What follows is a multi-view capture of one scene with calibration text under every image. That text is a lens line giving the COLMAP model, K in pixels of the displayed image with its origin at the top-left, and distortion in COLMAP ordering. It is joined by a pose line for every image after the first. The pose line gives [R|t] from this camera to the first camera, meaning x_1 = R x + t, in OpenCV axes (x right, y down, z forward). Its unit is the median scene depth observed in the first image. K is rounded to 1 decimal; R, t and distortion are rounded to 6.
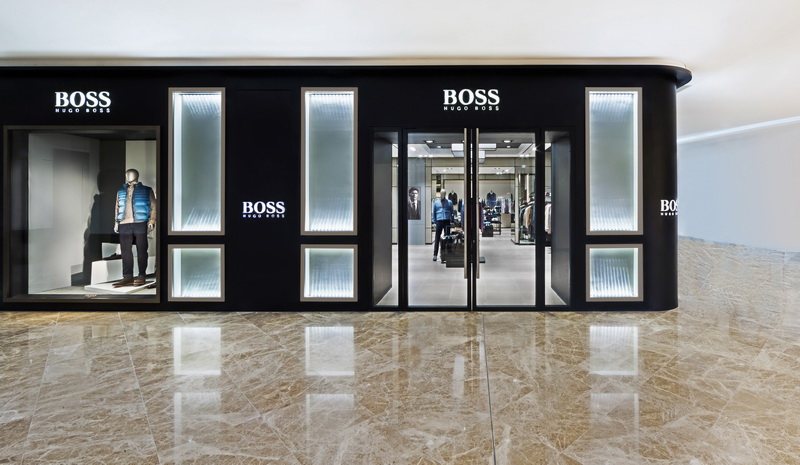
lens RADIAL K [[371.2, 0, 399.8], [0, 371.2, 196.3], [0, 0, 1]] dist [-0.024960, 0.013681]
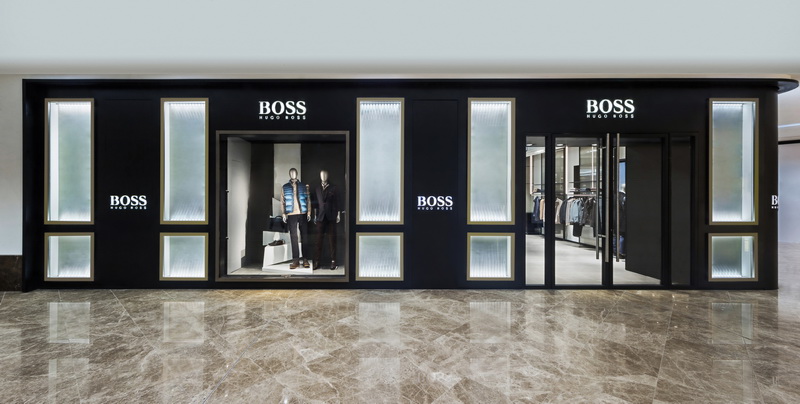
lens RADIAL K [[313.5, 0, 400.0], [0, 313.5, 202.0], [0, 0, 1]] dist [0.001308, 0.000179]
pose [[0.999969, 0.001606, -0.007763, -0.470237], [-0.001355, 0.999478, 0.032283, 0.000791], [0.007810, -0.032271, 0.999449, 0.002834]]
